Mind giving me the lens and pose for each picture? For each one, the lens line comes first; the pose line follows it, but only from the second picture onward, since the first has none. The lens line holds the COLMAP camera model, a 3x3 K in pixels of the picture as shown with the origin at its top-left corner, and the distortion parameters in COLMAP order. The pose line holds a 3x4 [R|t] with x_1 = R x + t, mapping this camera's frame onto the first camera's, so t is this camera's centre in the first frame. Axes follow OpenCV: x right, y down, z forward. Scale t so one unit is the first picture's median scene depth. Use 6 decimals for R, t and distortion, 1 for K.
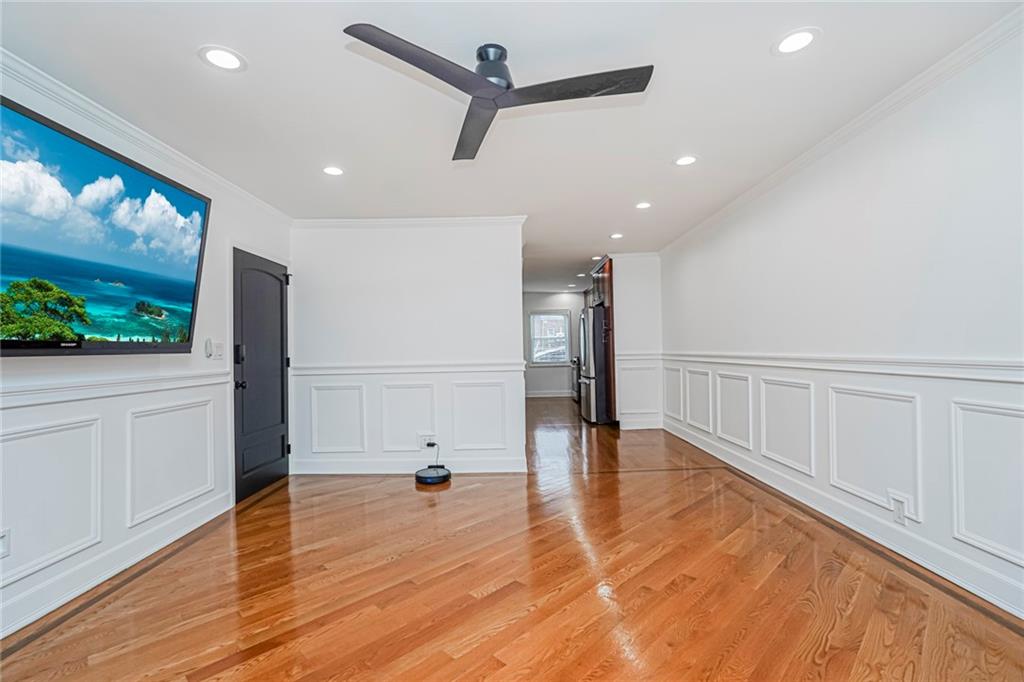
lens RADIAL K [[473.0, 0, 512.0], [0, 473.0, 341.0], [0, 0, 1]] dist [0.000719, -0.043981]
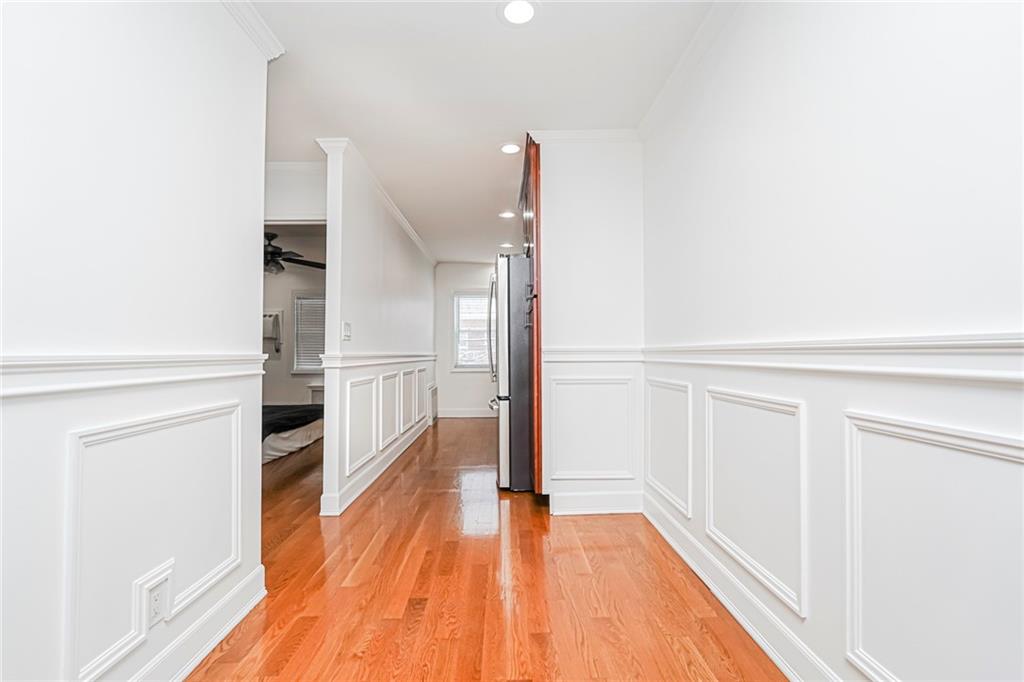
lens RADIAL K [[471.1, 0, 512.0], [0, 471.1, 341.0], [0, 0, 1]] dist [-0.000295, 0.000004]
pose [[0.999751, 0.011178, 0.019300, 0.279121], [-0.010994, 0.999893, -0.009629, 0.037445], [-0.019405, 0.009415, 0.999767, 0.837560]]
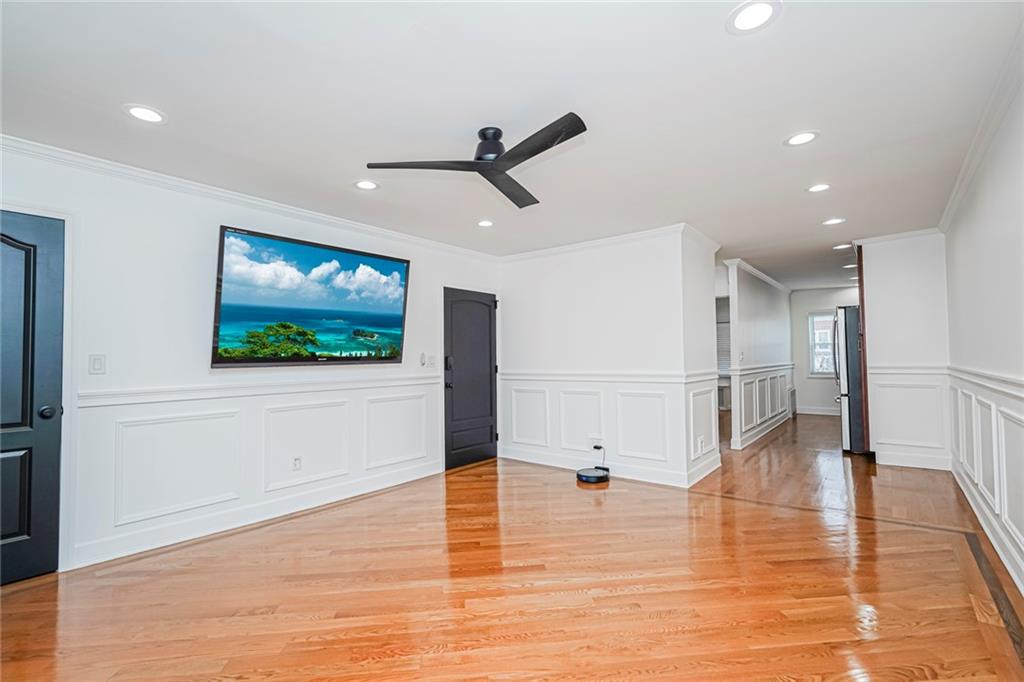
lens RADIAL K [[469.8, 0, 512.0], [0, 469.8, 341.0], [0, 0, 1]] dist [0.001709, 0.000236]
pose [[0.781823, -0.017293, -0.623260, 0.379022], [0.008699, 0.999821, -0.016828, -0.009825], [0.623440, 0.007735, 0.781833, 0.030261]]
